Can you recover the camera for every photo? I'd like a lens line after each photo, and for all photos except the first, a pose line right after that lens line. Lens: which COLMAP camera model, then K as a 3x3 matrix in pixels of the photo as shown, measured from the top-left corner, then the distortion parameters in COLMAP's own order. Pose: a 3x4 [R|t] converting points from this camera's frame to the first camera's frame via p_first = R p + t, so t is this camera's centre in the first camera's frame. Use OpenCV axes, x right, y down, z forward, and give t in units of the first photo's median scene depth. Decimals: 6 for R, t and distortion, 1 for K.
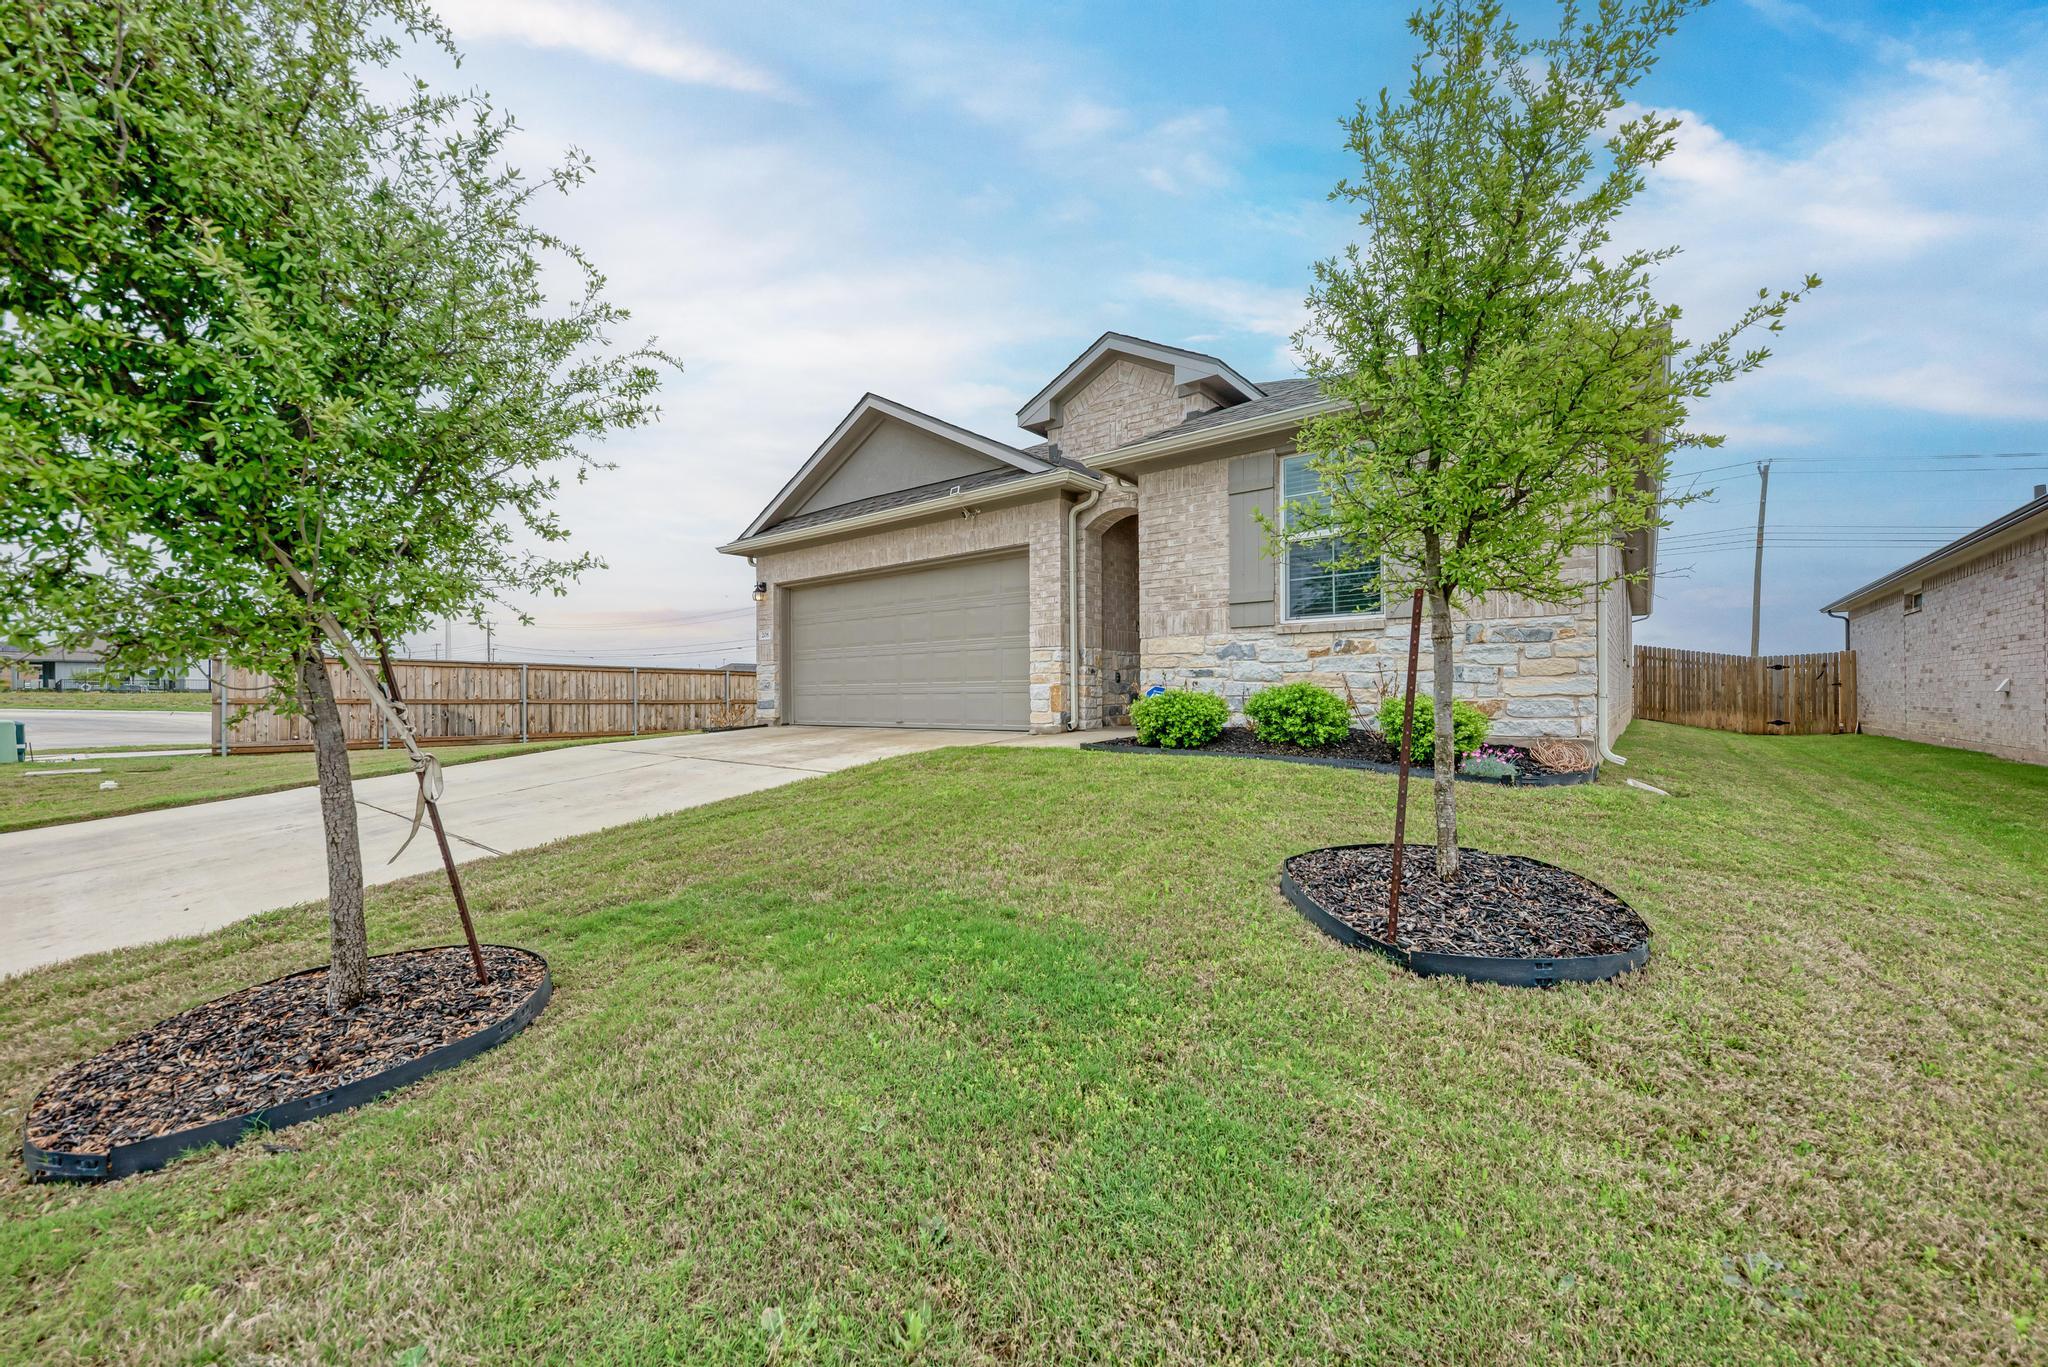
lens RADIAL K [[810.1, 0, 1025.1], [0, 810.1, 693.6], [0, 0, 1]] dist [0.008808, -0.000308]
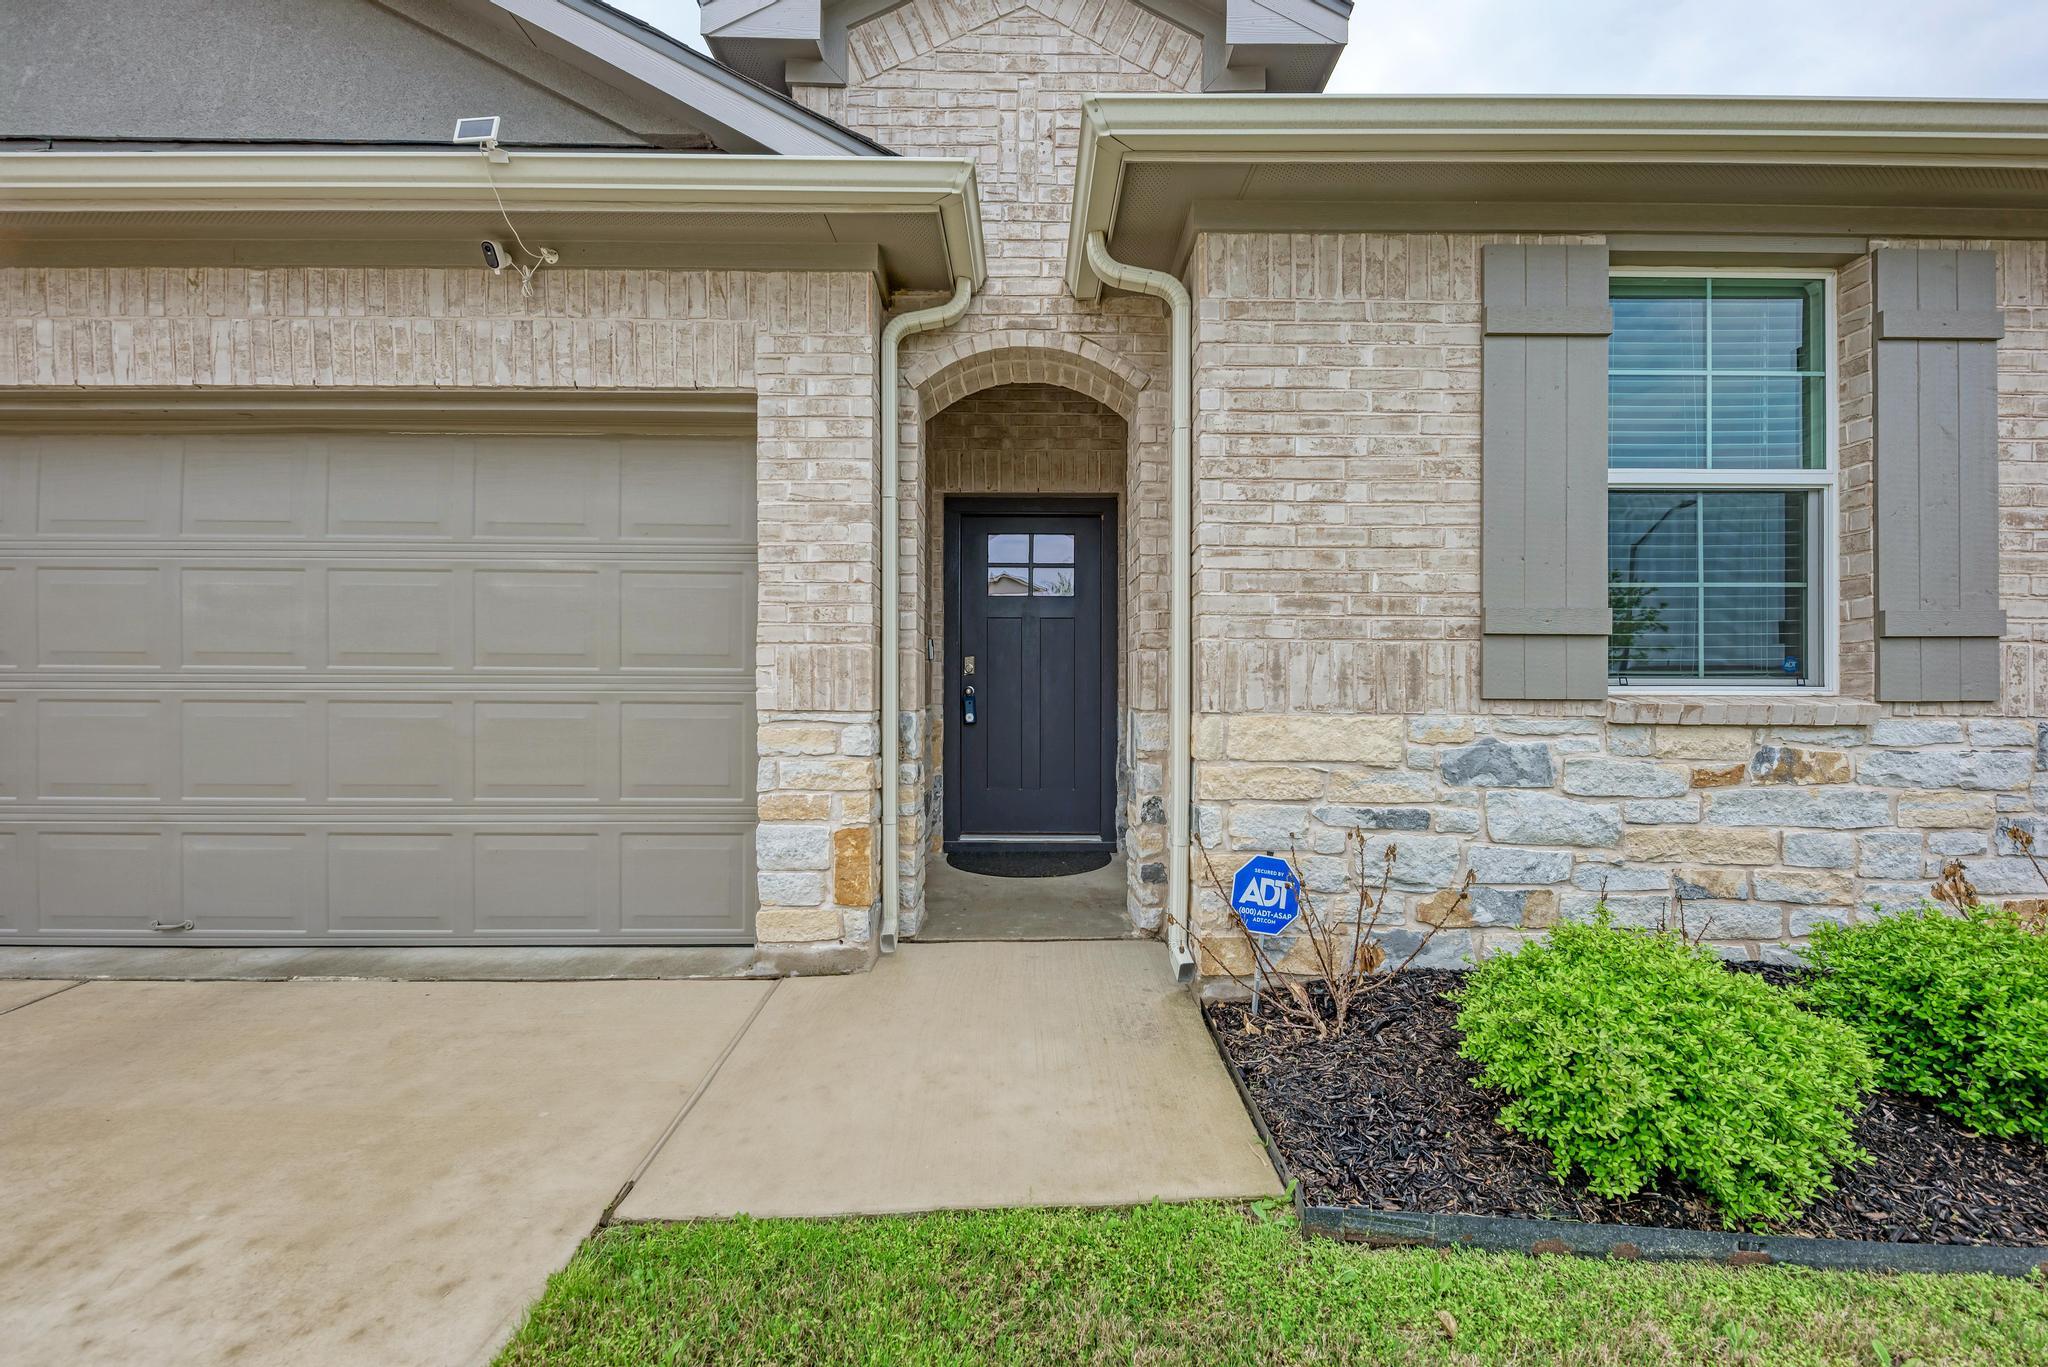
lens RADIAL K [[810.1, 0, 1025.1], [0, 810.1, 693.6], [0, 0, 1]] dist [0.008808, -0.000308]
pose [[0.786345, 0.007134, 0.617747, -0.113388], [-0.012585, 0.999911, 0.004472, -0.067737], [-0.617660, -0.011291, 0.786364, 0.687443]]
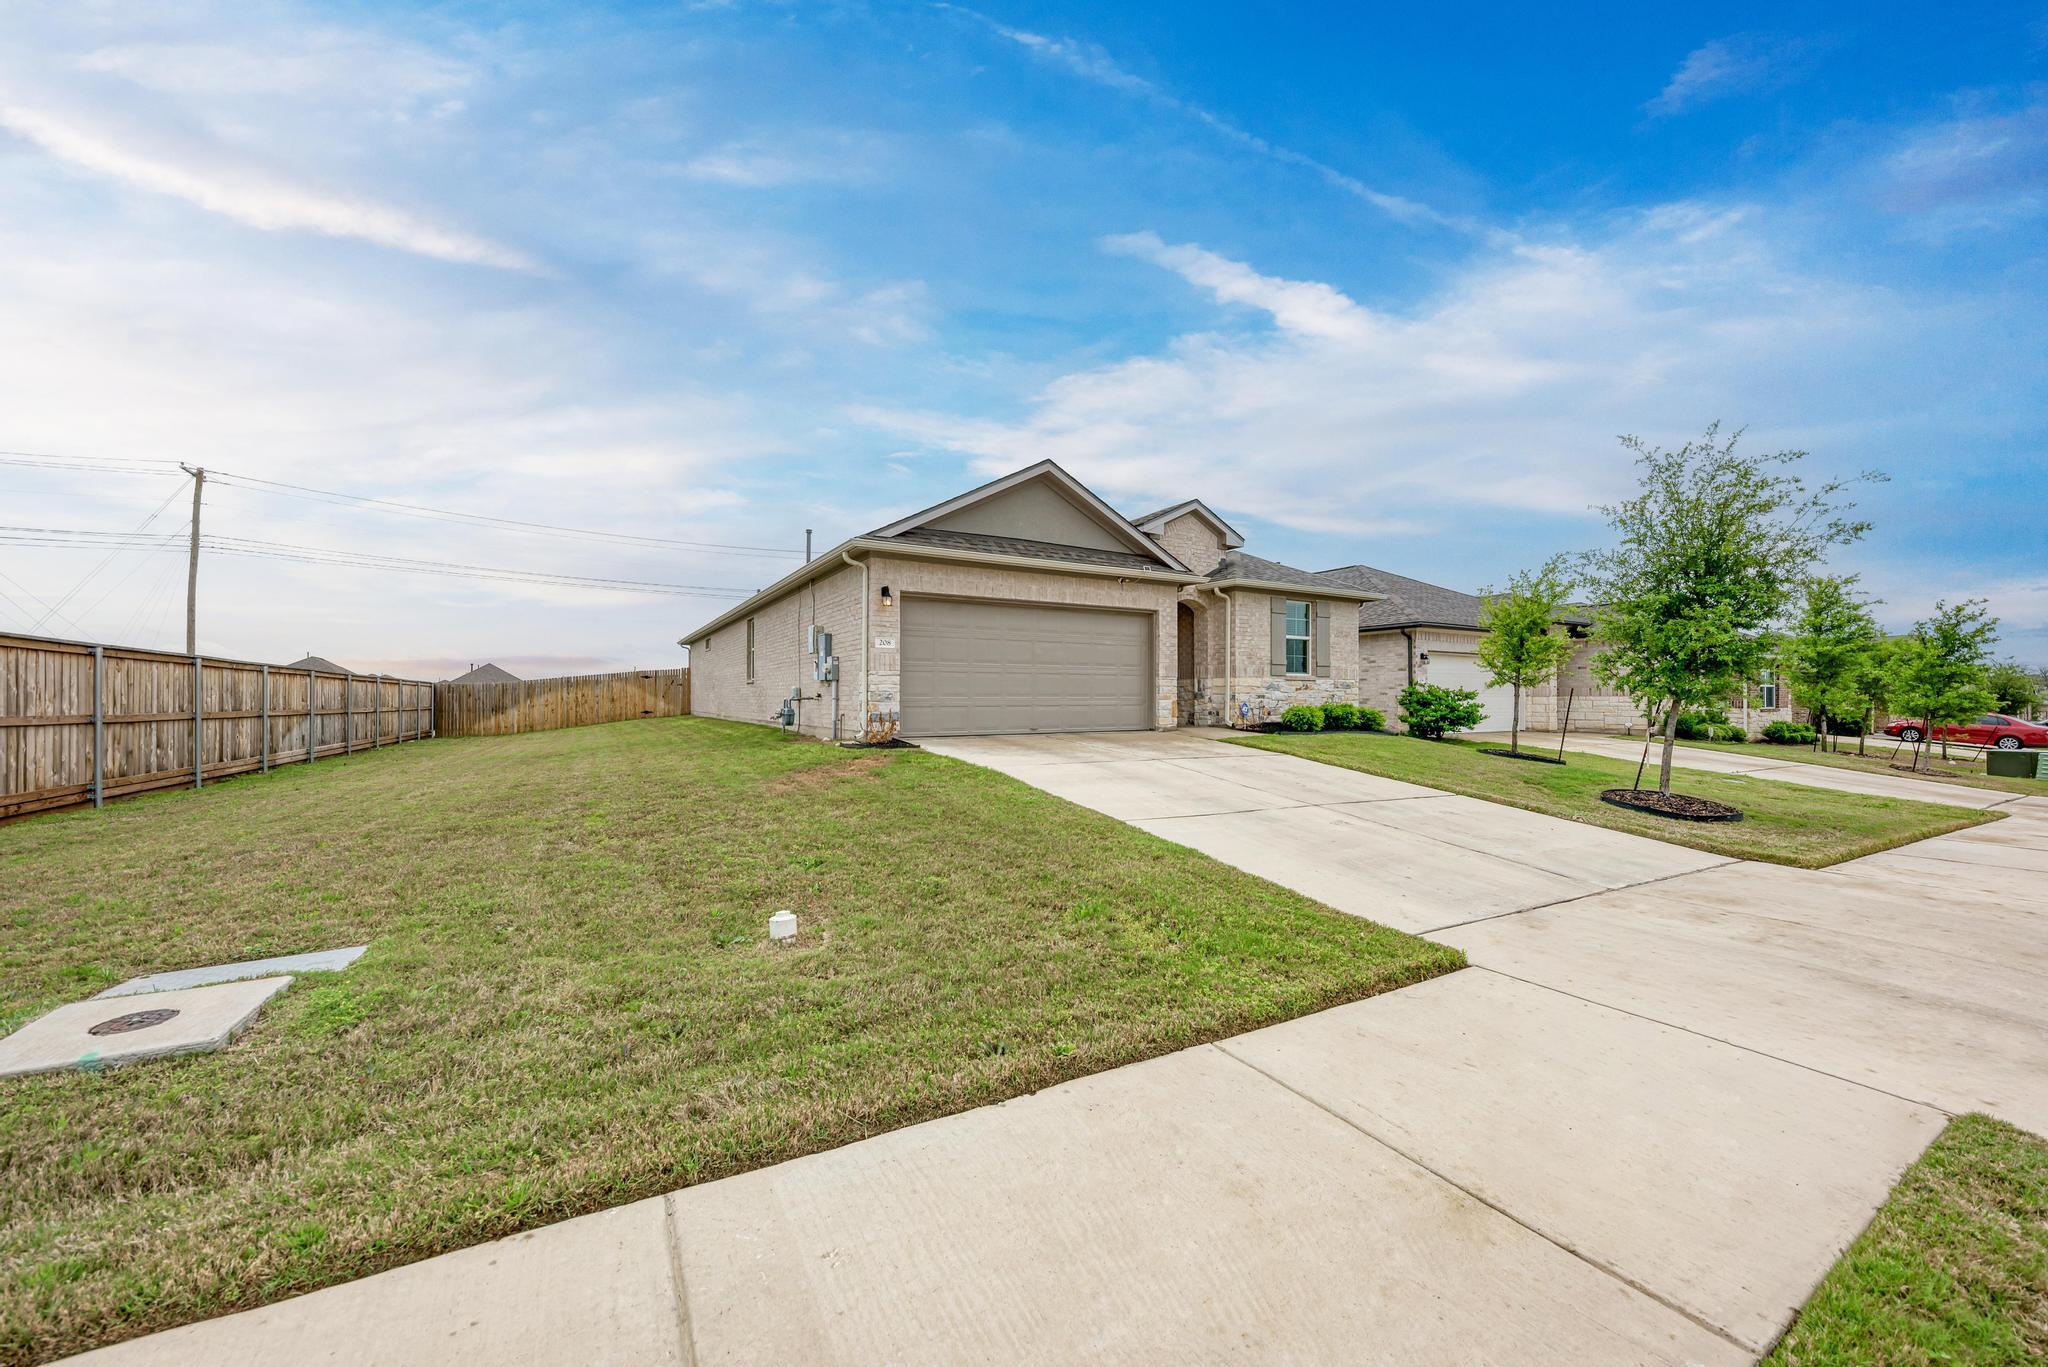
lens RADIAL K [[733.1, 0, 1026.5], [0, 733.1, 692.5], [0, 0, 1]] dist [0.001509, 0.000181]
pose [[0.368874, 0.014925, 0.929360, -1.434271], [-0.006397, 0.999888, -0.013519, -0.005592], [-0.929457, -0.000958, 0.368928, 0.728518]]
